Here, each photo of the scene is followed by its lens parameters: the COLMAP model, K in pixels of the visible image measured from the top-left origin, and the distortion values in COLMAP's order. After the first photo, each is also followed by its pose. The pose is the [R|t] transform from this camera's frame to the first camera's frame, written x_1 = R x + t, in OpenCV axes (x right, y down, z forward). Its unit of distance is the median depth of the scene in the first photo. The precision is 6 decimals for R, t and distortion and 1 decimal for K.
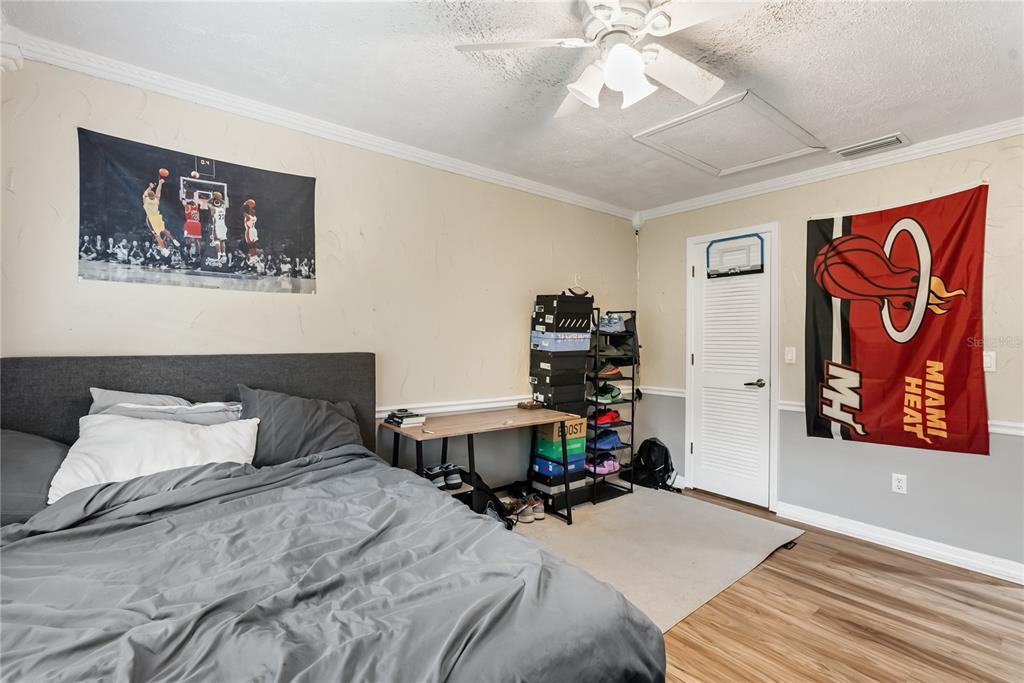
lens RADIAL K [[464.5, 0, 513.3], [0, 464.5, 342.4], [0, 0, 1]] dist [-0.007860, 0.002619]
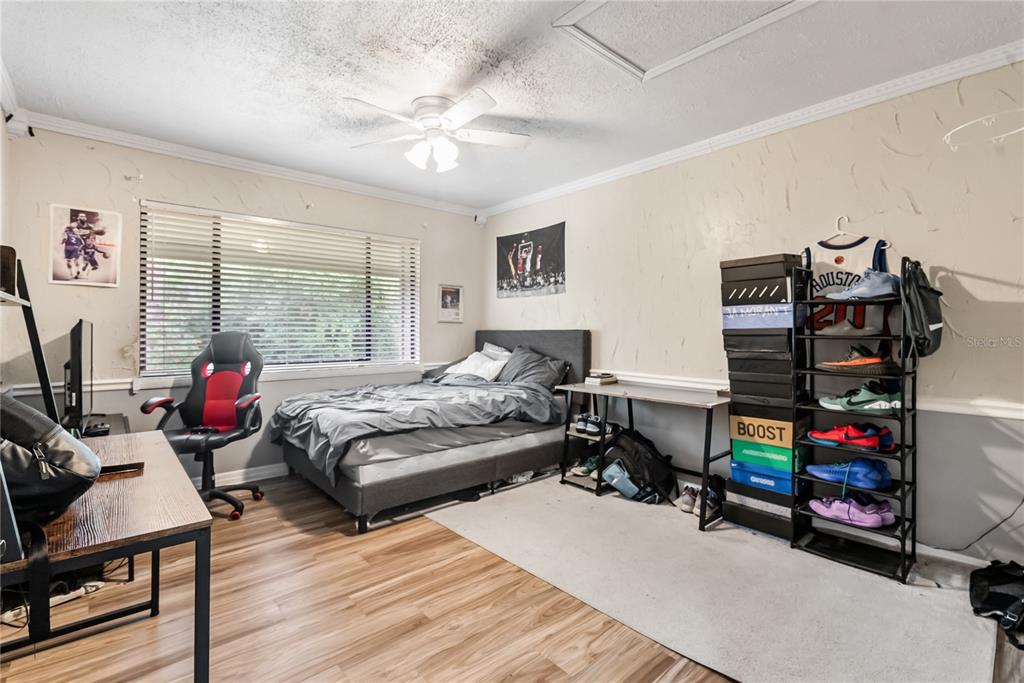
lens RADIAL K [[464.5, 0, 513.0], [0, 464.5, 334.9], [0, 0, 1]] dist [-0.007860, 0.002619]
pose [[0.041636, -0.000072, -0.999133, 1.282875], [-0.006558, 0.999978, -0.000346, 0.046416], [0.999111, 0.006567, 0.041635, 0.822955]]
